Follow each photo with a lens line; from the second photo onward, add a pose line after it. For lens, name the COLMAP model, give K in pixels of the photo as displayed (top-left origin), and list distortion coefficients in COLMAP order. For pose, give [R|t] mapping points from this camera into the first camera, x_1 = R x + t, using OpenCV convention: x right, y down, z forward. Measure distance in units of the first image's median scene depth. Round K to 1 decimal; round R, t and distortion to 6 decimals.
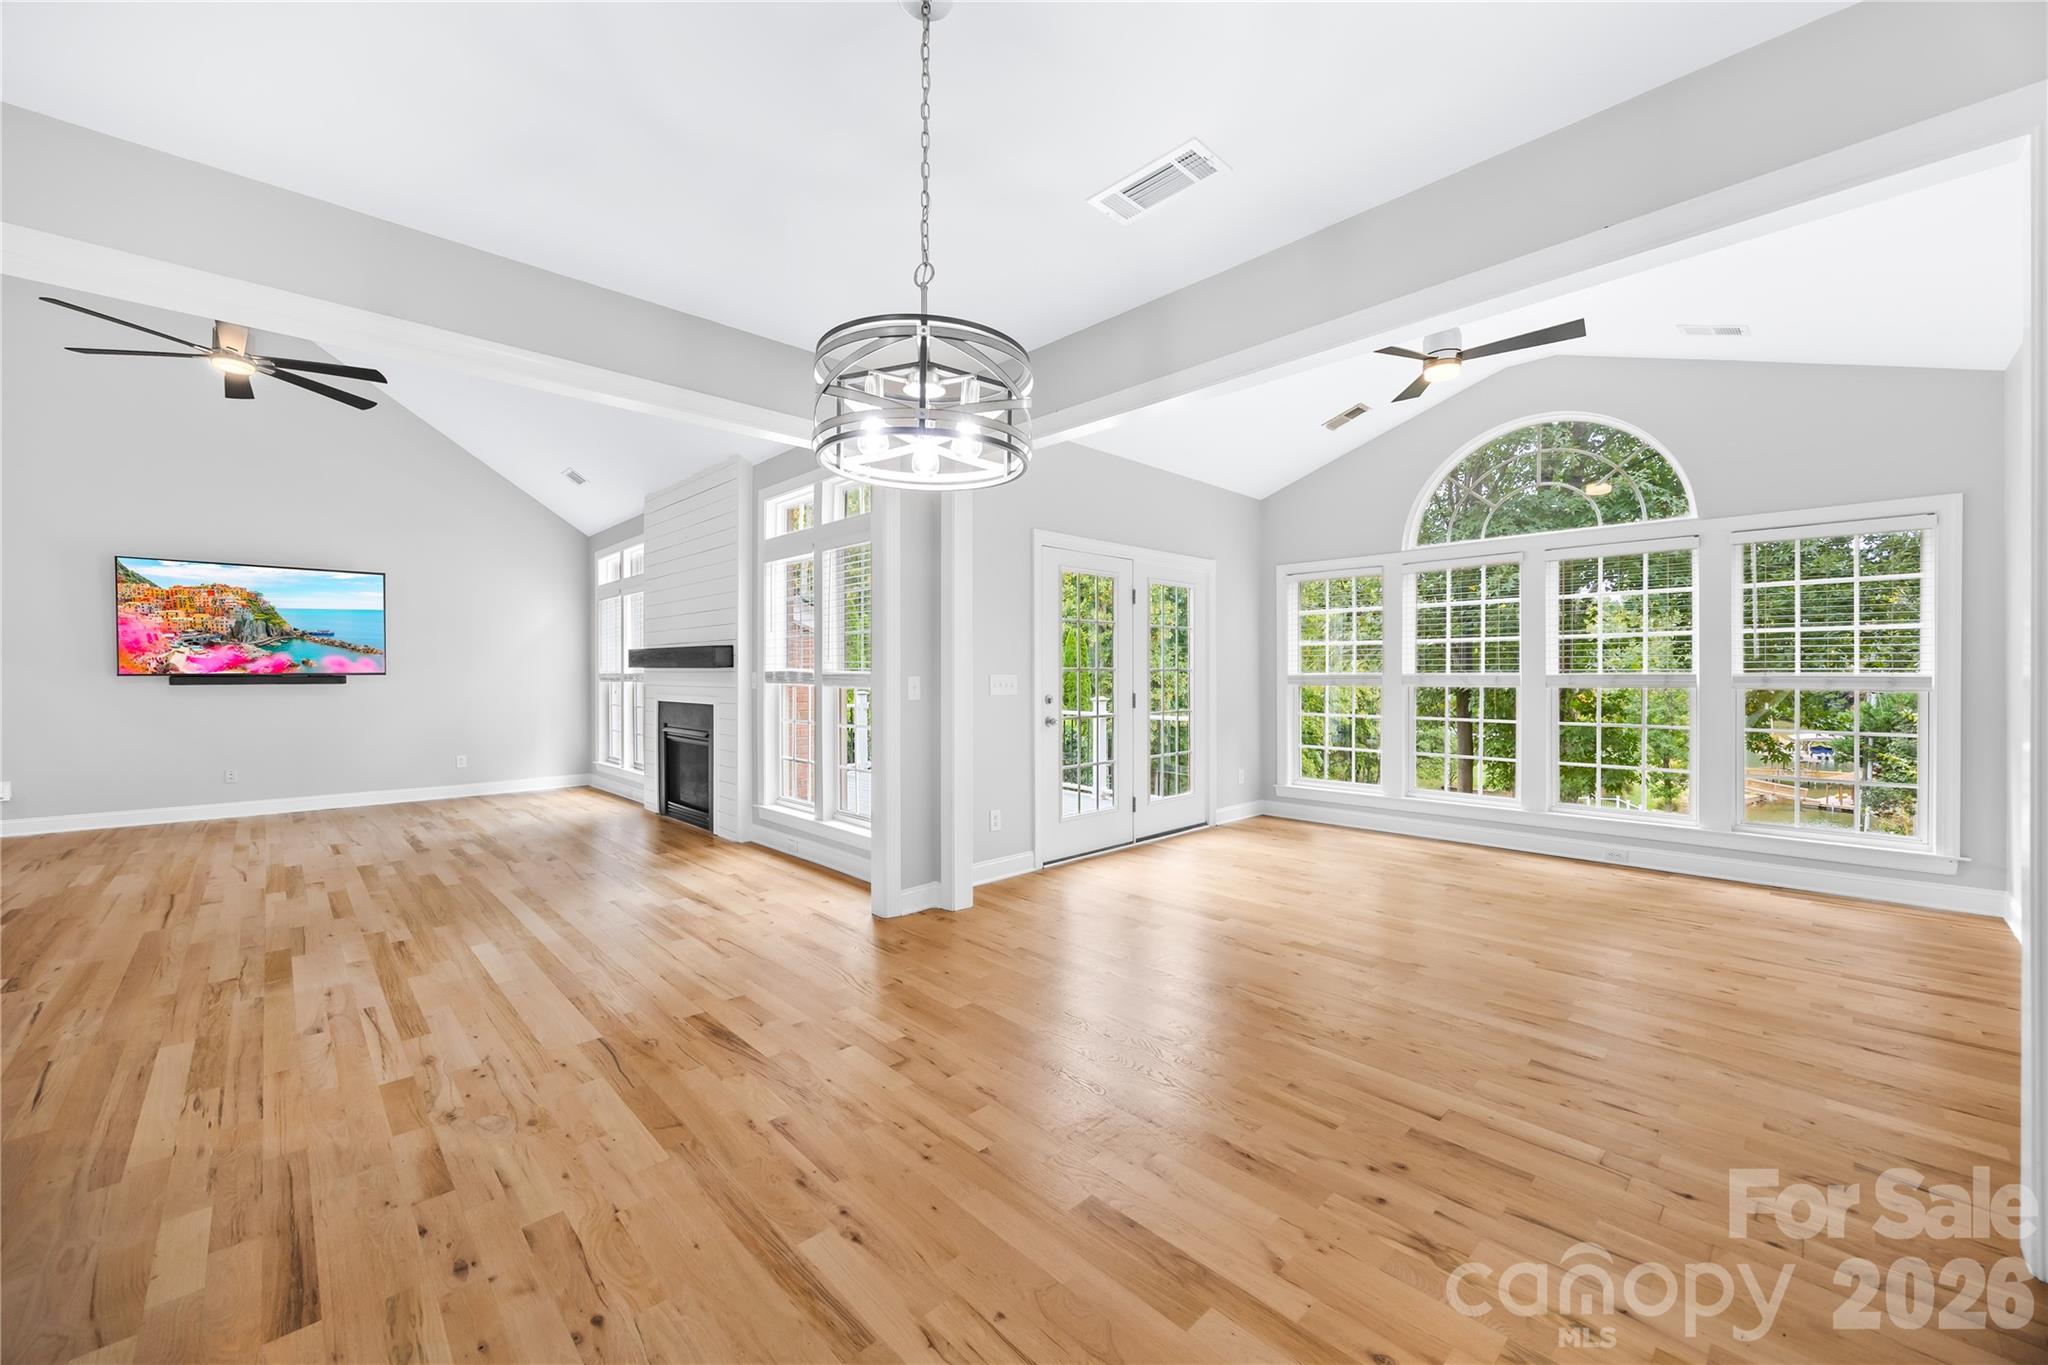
lens RADIAL K [[807.6, 0, 1024.0], [0, 807.6, 682.5], [0, 0, 1]] dist [-0.001073, -0.000205]
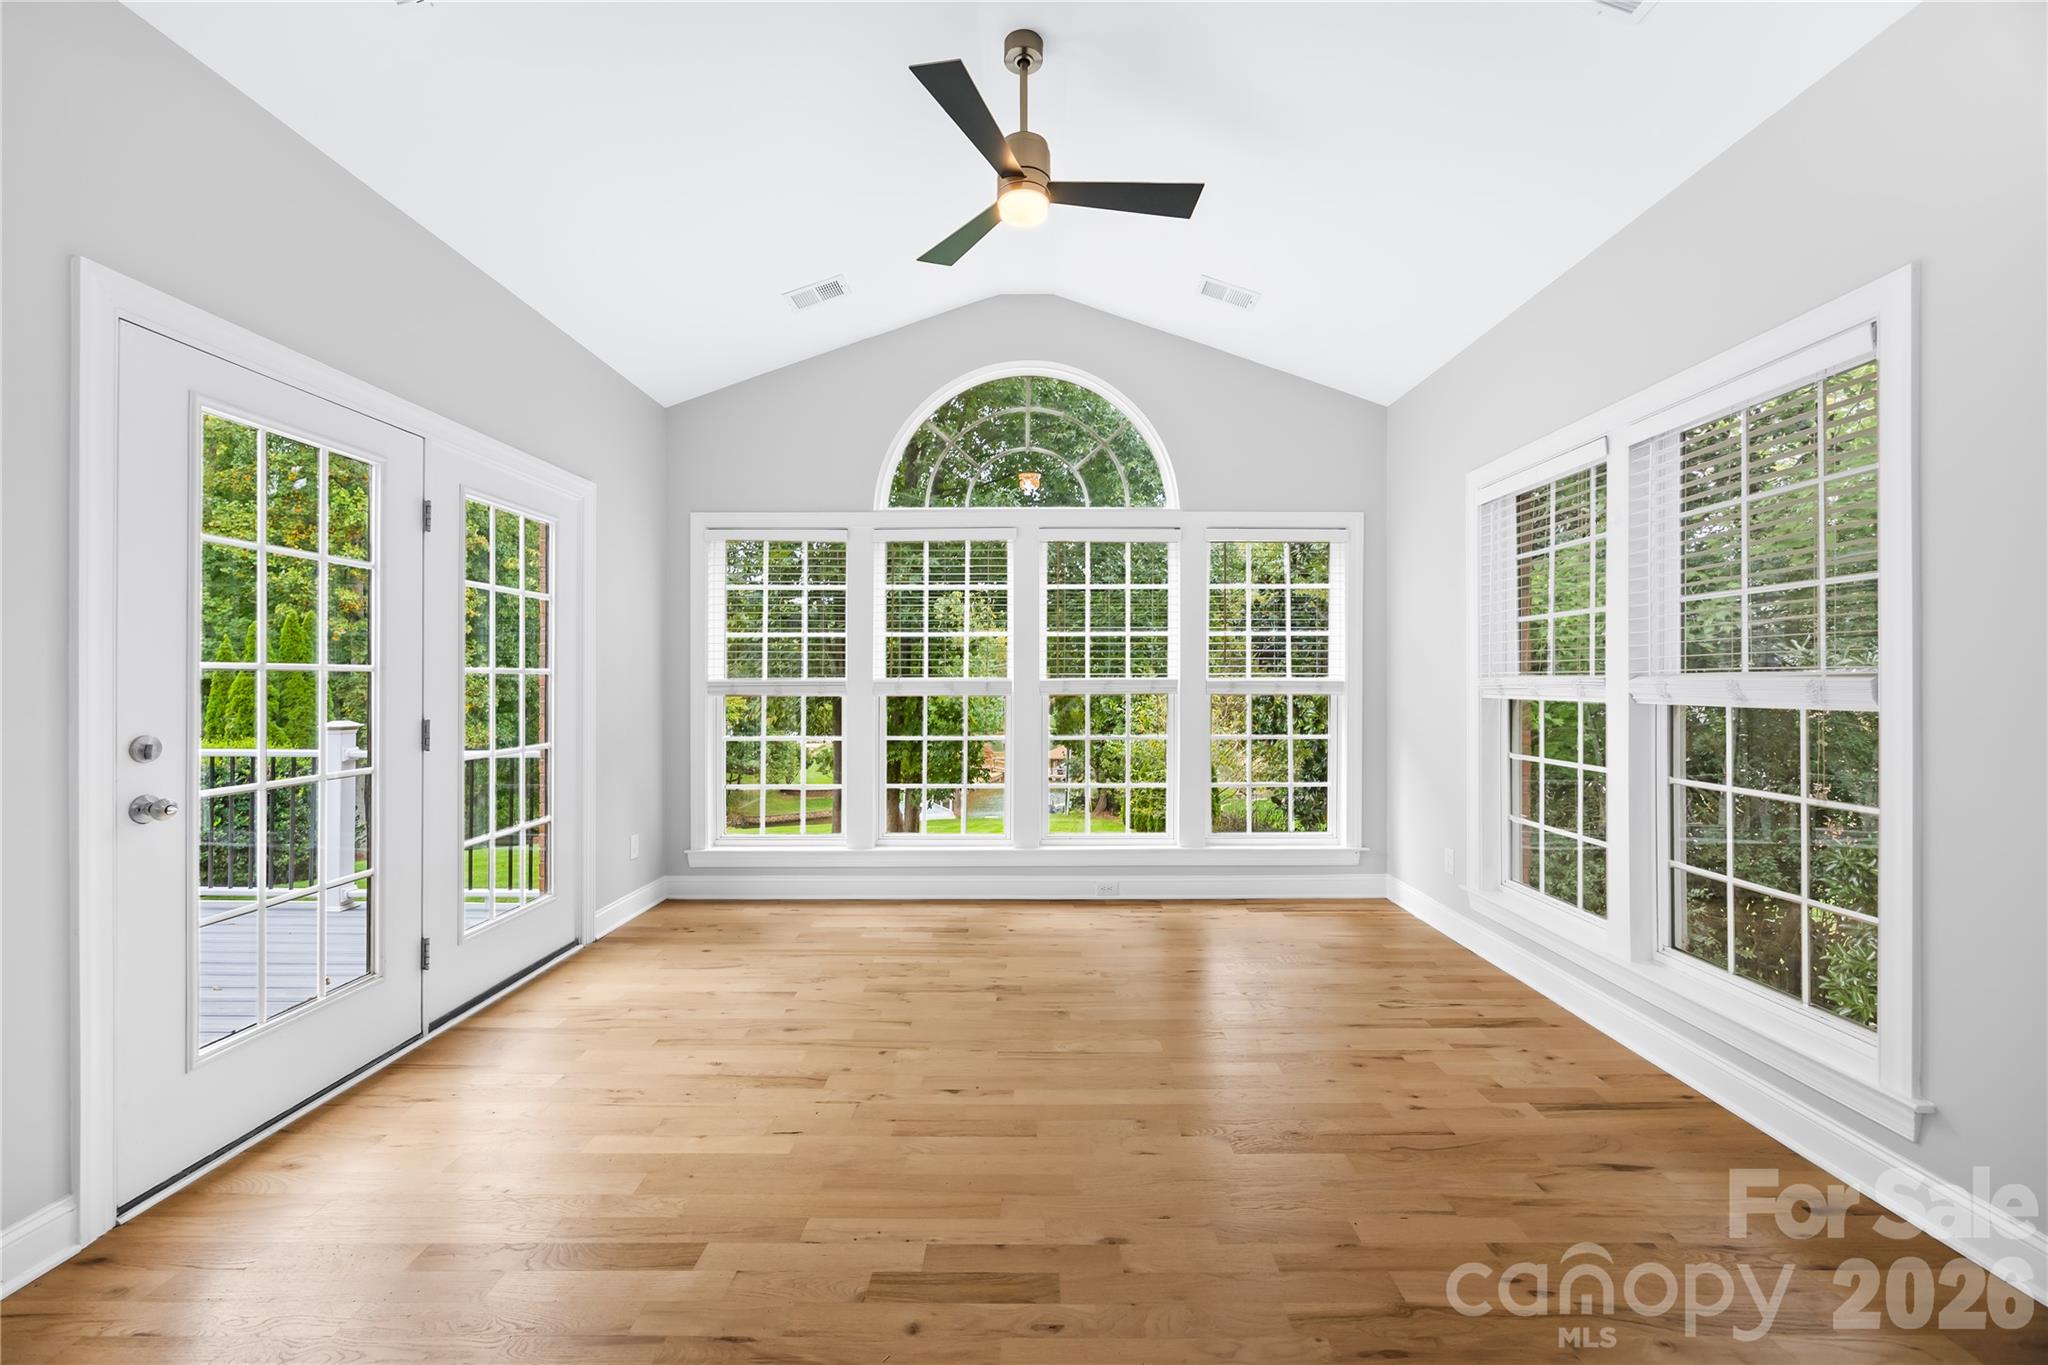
lens RADIAL K [[825.4, 0, 1024.7], [0, 825.4, 671.6], [0, 0, 1]] dist [-0.000244, 0.000015]
pose [[0.711962, 0.006642, 0.702186, 0.047606], [0.008791, 0.999793, -0.018370, -0.002775], [-0.702162, 0.019252, 0.711756, 0.418494]]
